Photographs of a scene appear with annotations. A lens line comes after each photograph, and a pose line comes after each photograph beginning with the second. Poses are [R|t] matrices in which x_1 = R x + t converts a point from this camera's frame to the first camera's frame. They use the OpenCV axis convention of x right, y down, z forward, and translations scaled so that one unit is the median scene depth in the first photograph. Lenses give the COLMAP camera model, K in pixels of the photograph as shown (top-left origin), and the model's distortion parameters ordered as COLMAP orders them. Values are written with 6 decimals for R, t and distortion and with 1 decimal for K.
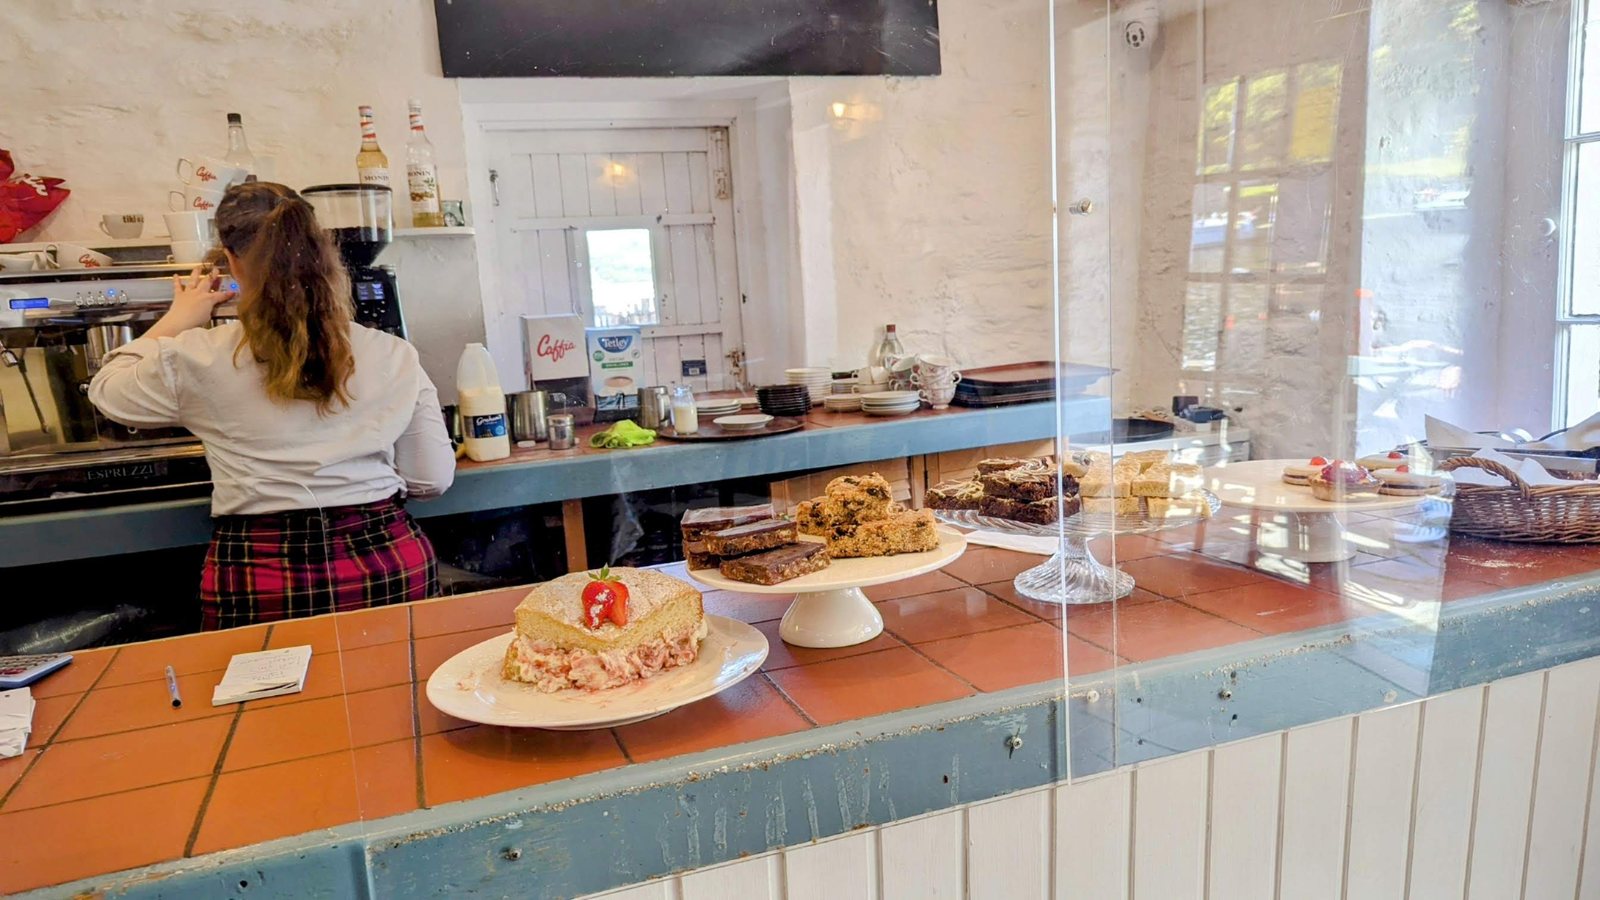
lens RADIAL K [[1101.0, 0, 806.5], [0, 1101.0, 454.6], [0, 0, 1]] dist [0.038786, -0.032492]
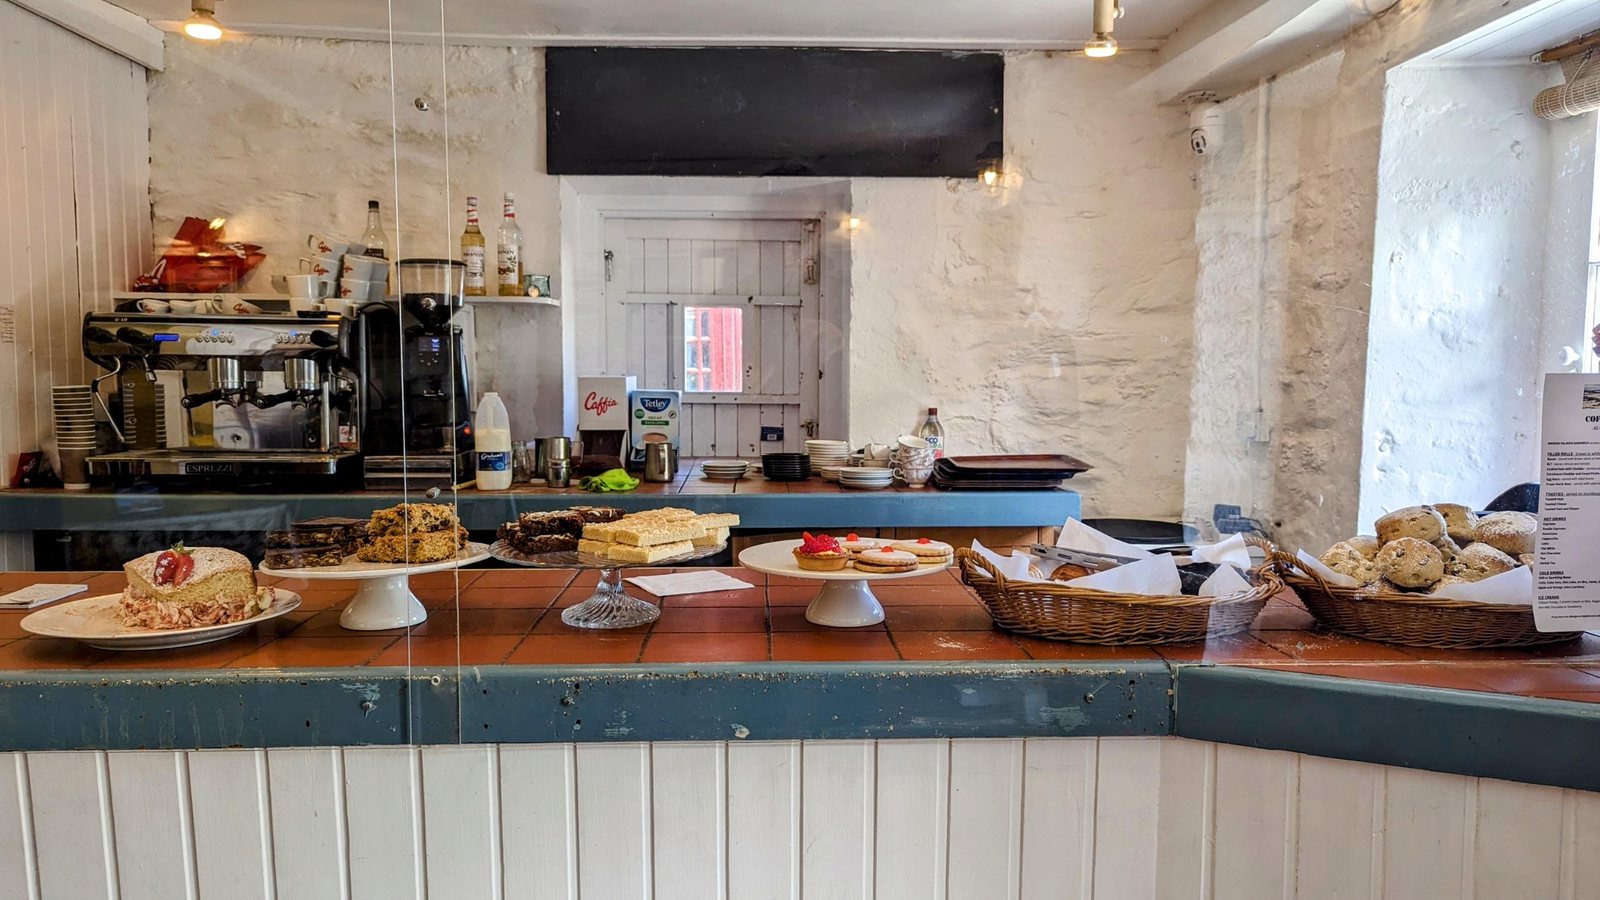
lens RADIAL K [[1101.0, 0, 832.0], [0, 1101.0, 461.3], [0, 0, 1]] dist [0.038786, -0.032492]
pose [[0.953798, 0.091140, -0.286293, 0.341621], [-0.109275, 0.992853, -0.047983, -0.007348], [0.279874, 0.077051, 0.956940, -0.038487]]
